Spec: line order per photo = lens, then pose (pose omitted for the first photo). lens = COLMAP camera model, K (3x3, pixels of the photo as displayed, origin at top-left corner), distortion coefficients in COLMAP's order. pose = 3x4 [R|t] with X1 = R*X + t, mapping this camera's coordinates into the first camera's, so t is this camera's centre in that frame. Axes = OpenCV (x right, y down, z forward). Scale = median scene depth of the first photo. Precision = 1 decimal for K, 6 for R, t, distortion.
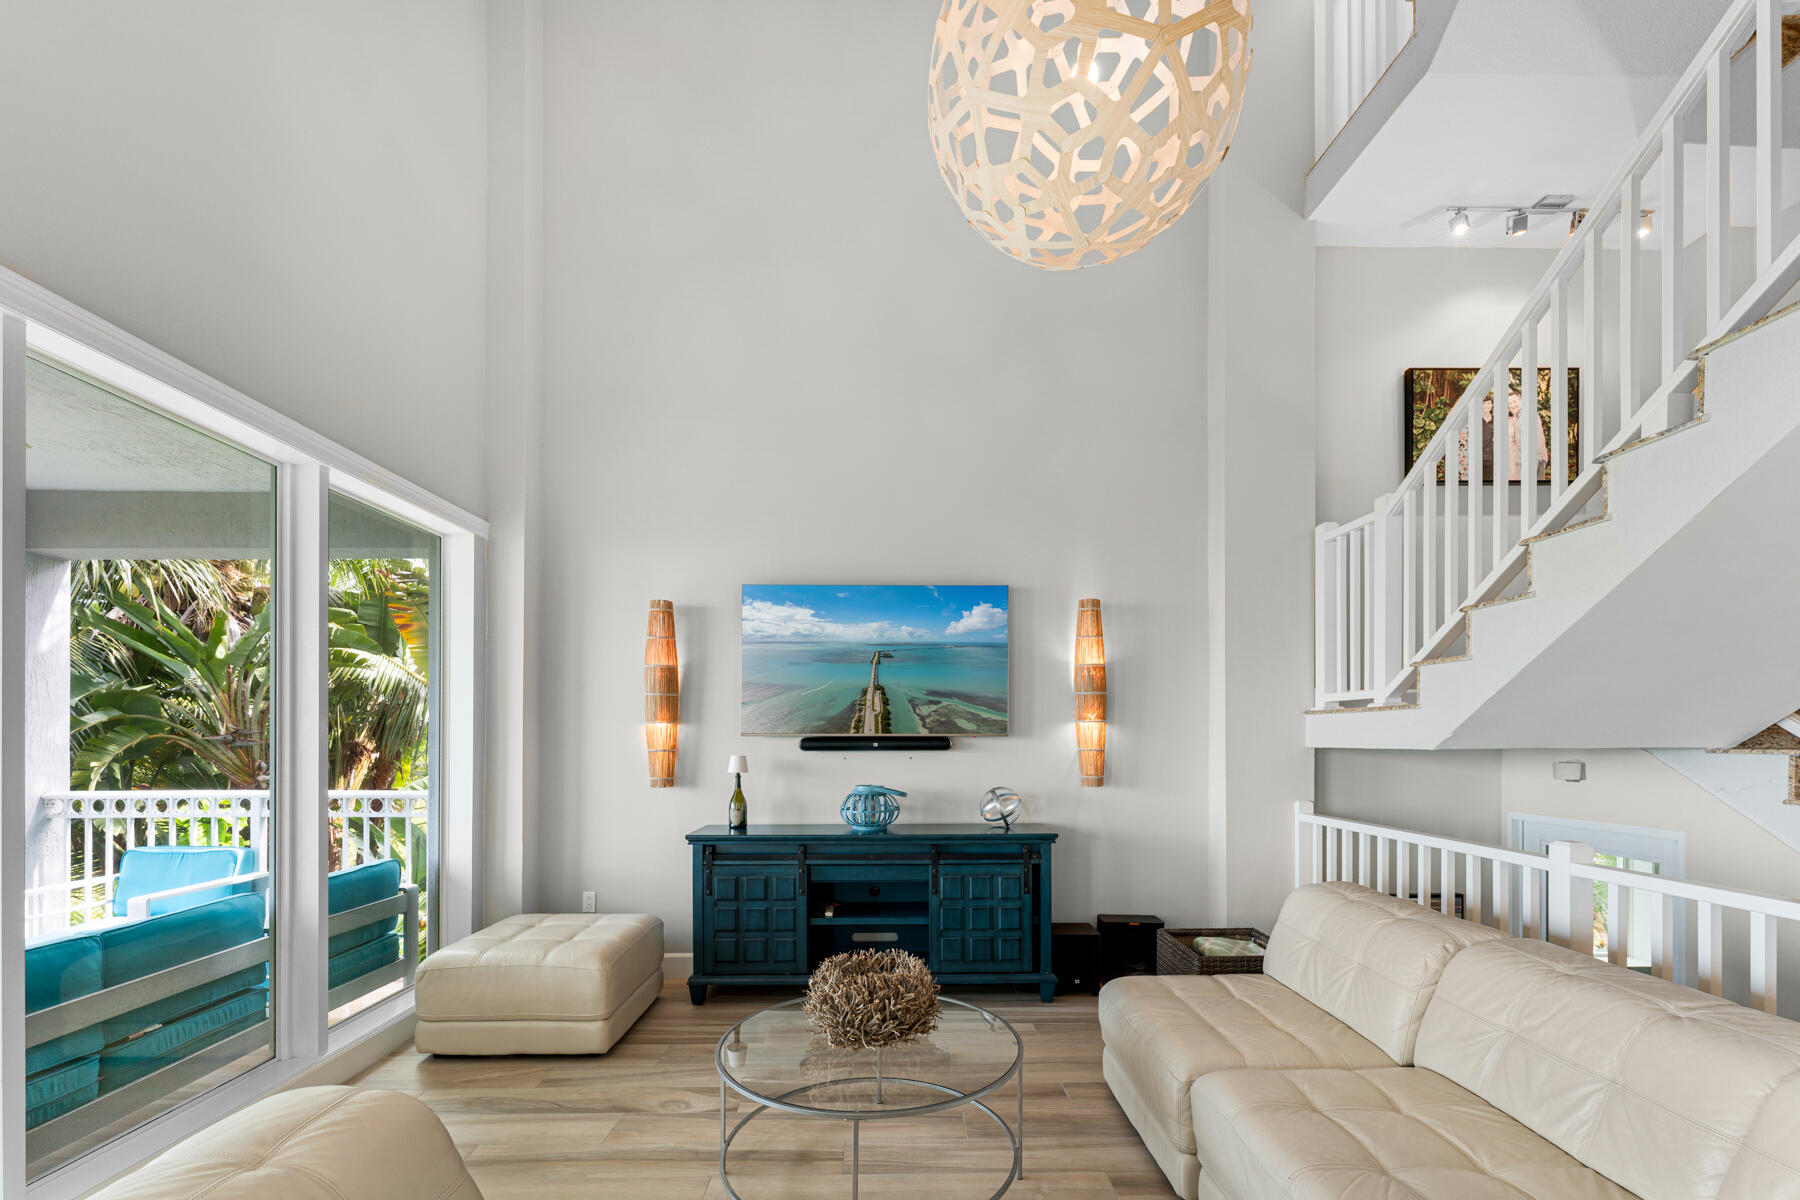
lens RADIAL K [[757.6, 0, 897.1], [0, 757.6, 725.3], [0, 0, 1]] dist [0.002115, 0.000043]
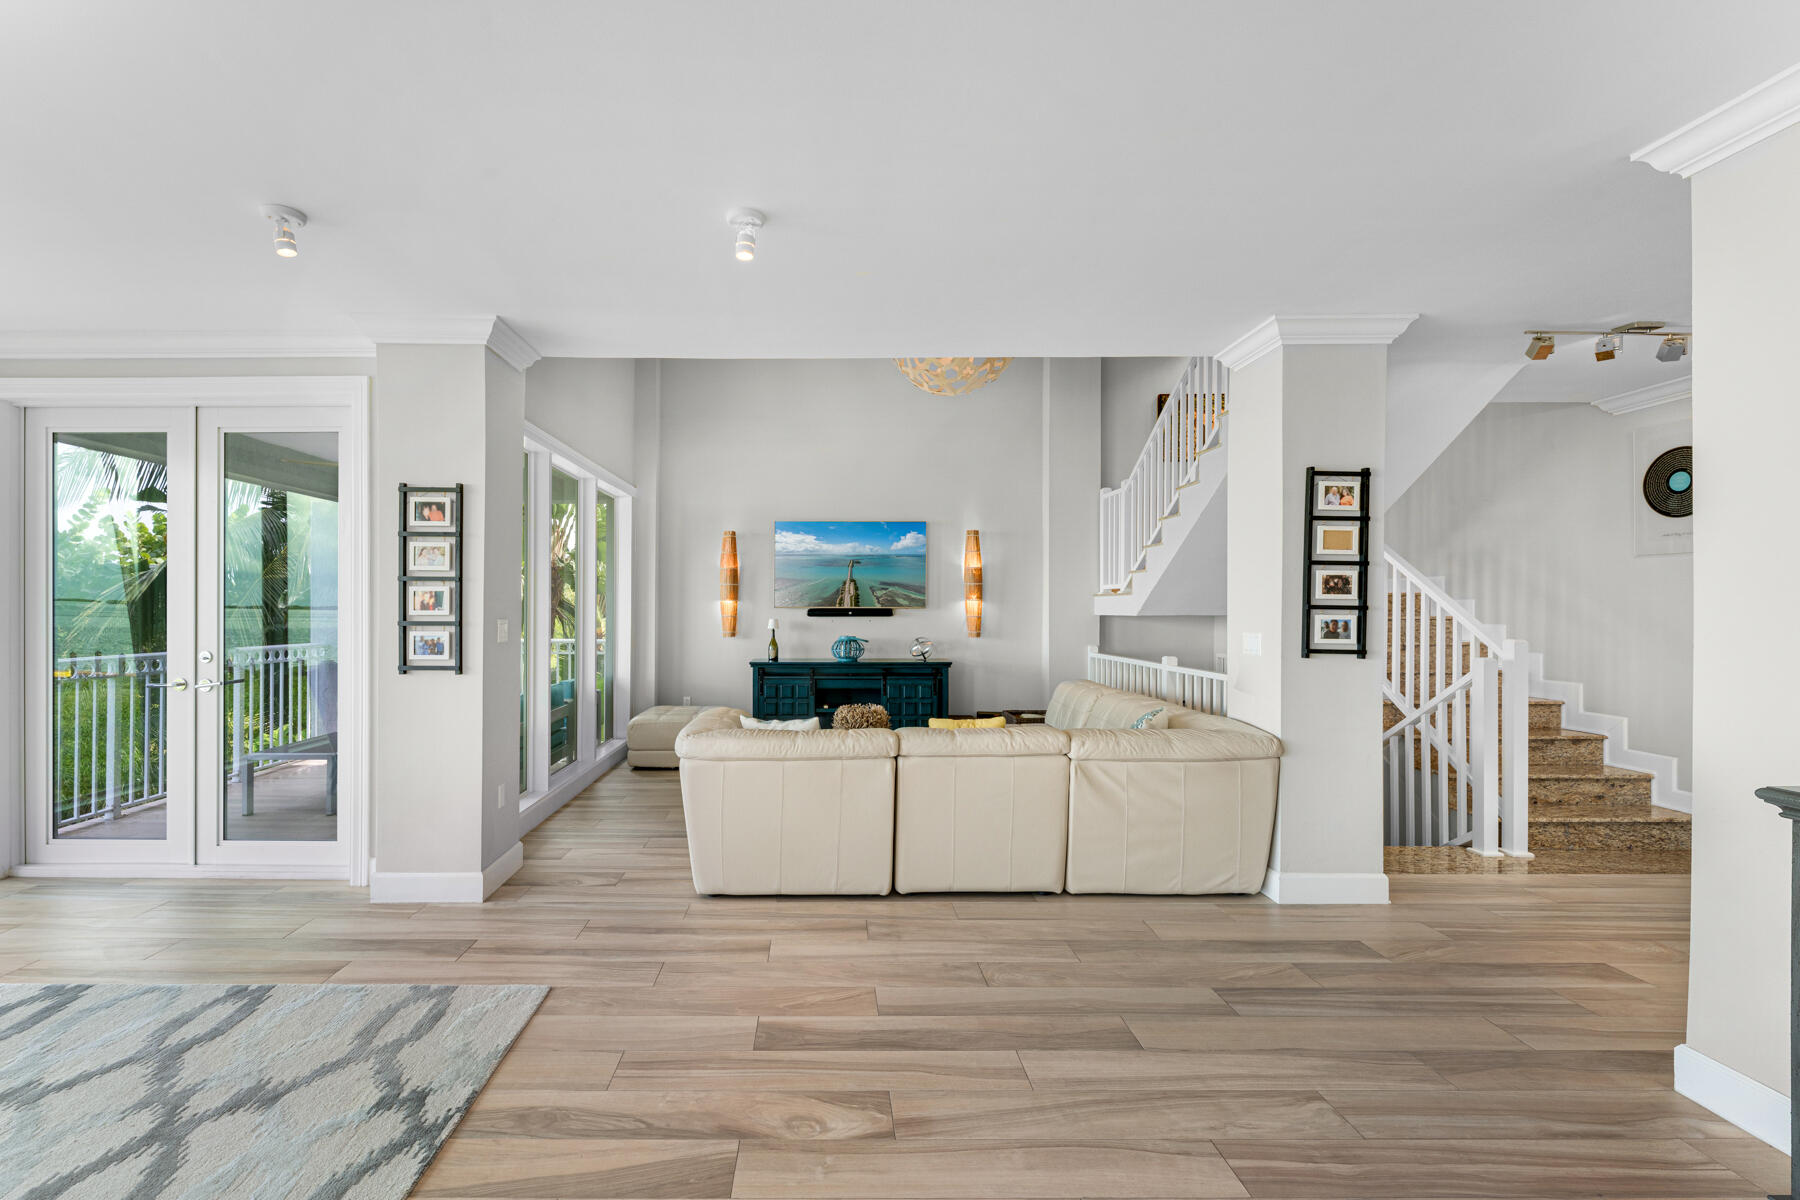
lens RADIAL K [[743.3, 0, 838.9], [0, 743.3, 598.2], [0, 0, 1]] dist [-0.000093, -0.000027]
pose [[0.999922, 0.002332, -0.012281, -0.035564], [-0.002329, 0.999997, 0.000245, -0.009416], [0.012282, -0.000216, 0.999925, -0.740853]]
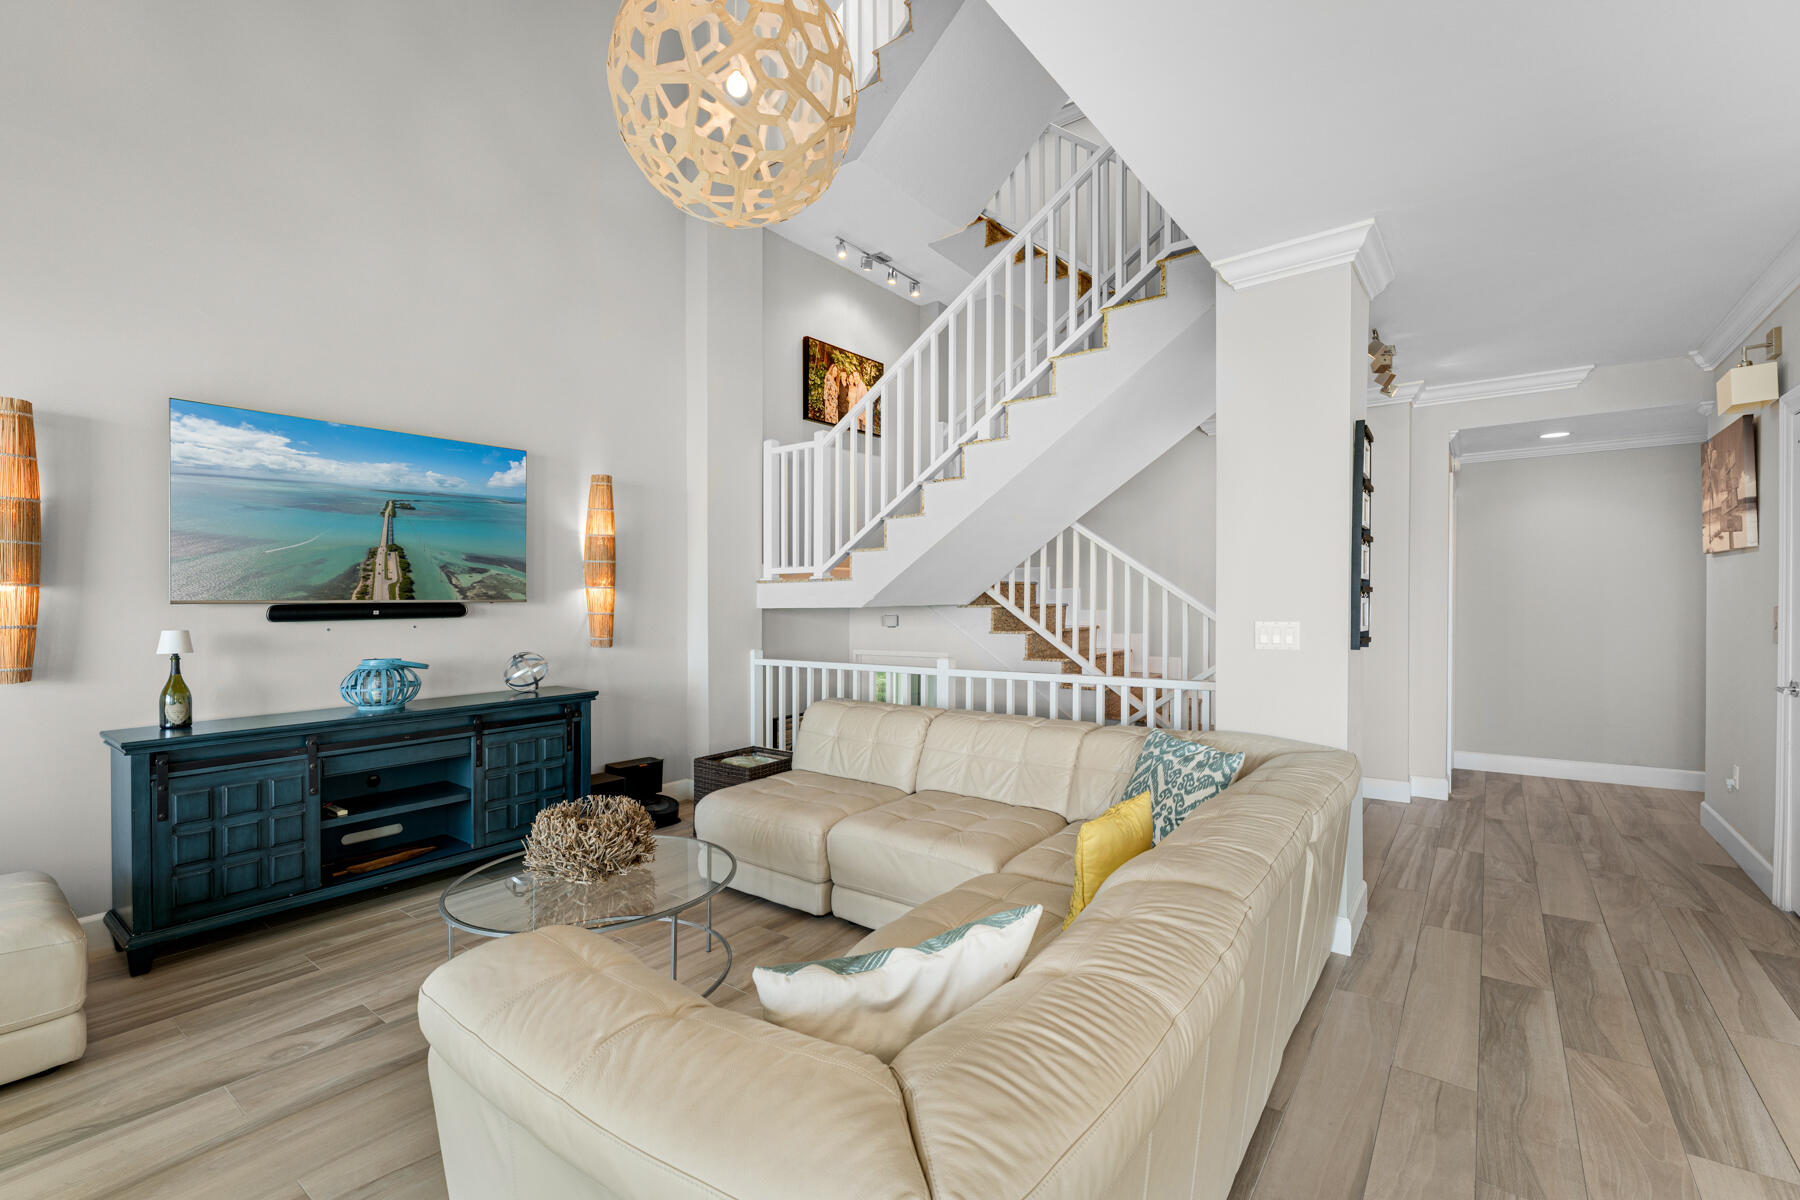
lens RADIAL K [[772.0, 0, 891.0], [0, 772.0, 603.2], [0, 0, 1]] dist [0.000759, 0.000159]
pose [[0.627509, -0.008366, 0.778564, -0.359144], [-0.001962, 0.999922, 0.012326, 0.002997], [-0.778607, -0.009262, 0.627444, -0.017017]]
